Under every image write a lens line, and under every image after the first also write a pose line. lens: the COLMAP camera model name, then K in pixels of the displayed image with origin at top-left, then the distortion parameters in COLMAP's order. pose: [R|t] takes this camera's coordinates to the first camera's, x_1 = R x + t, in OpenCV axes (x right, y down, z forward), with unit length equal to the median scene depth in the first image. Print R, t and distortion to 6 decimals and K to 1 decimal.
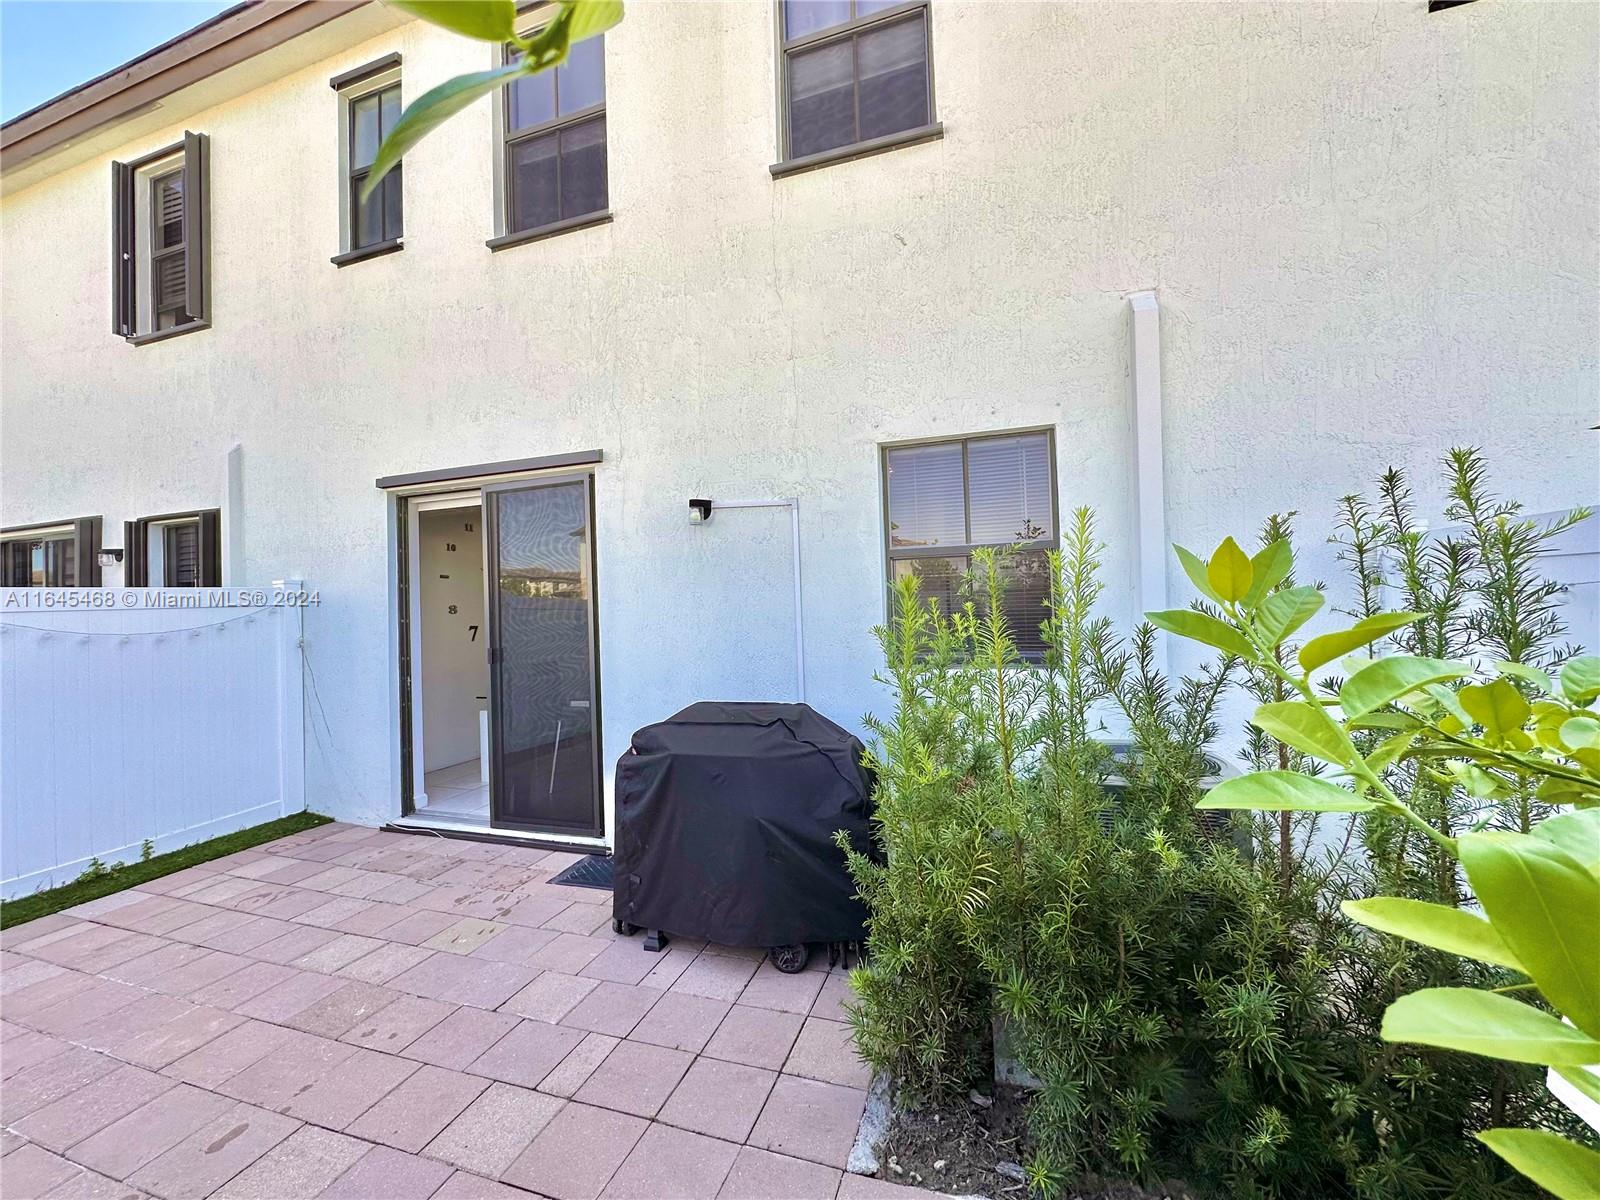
lens RADIAL K [[639.3, 0, 801.5], [0, 639.3, 597.1], [0, 0, 1]] dist [-0.002306, 0.000206]
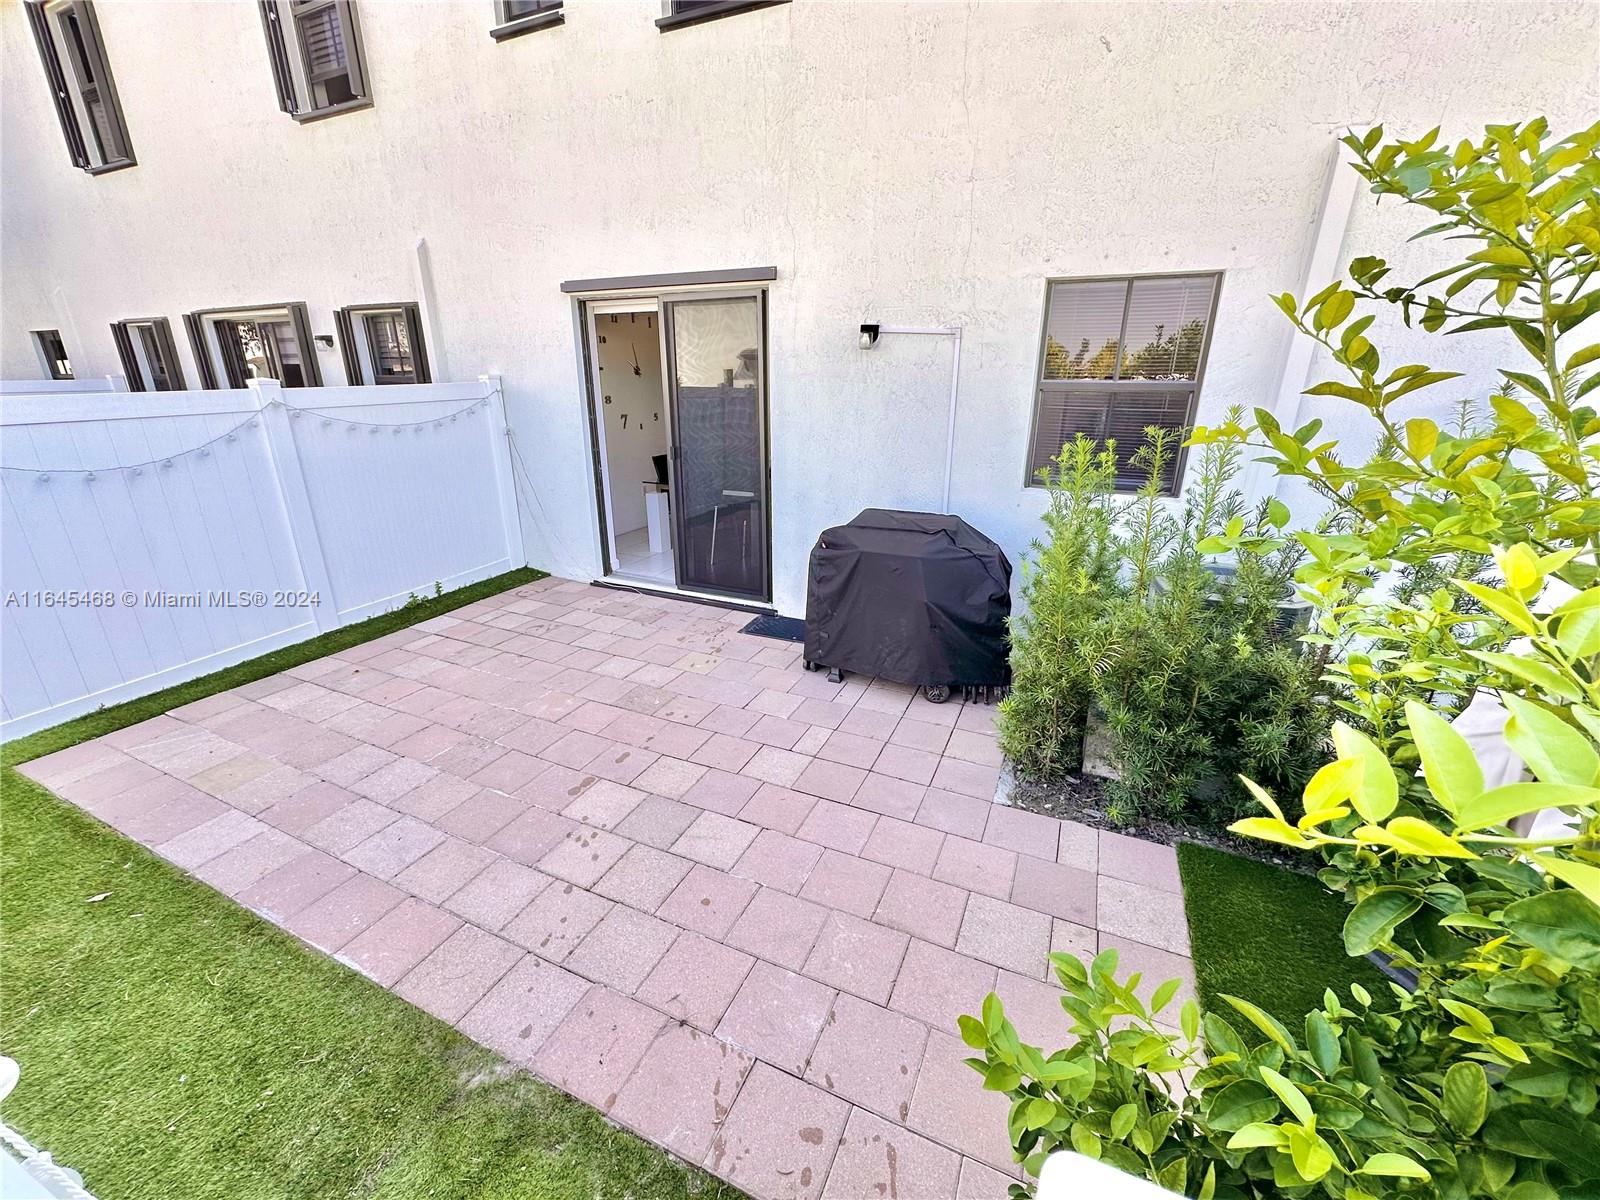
lens RADIAL K [[639.3, 0, 800.6], [0, 639.3, 598.1], [0, 0, 1]] dist [-0.002306, 0.000206]
pose [[0.994049, 0.067217, -0.085719, -0.155008], [-0.033622, 0.937817, 0.345498, -0.088559], [0.103612, -0.340560, 0.934496, -0.217654]]
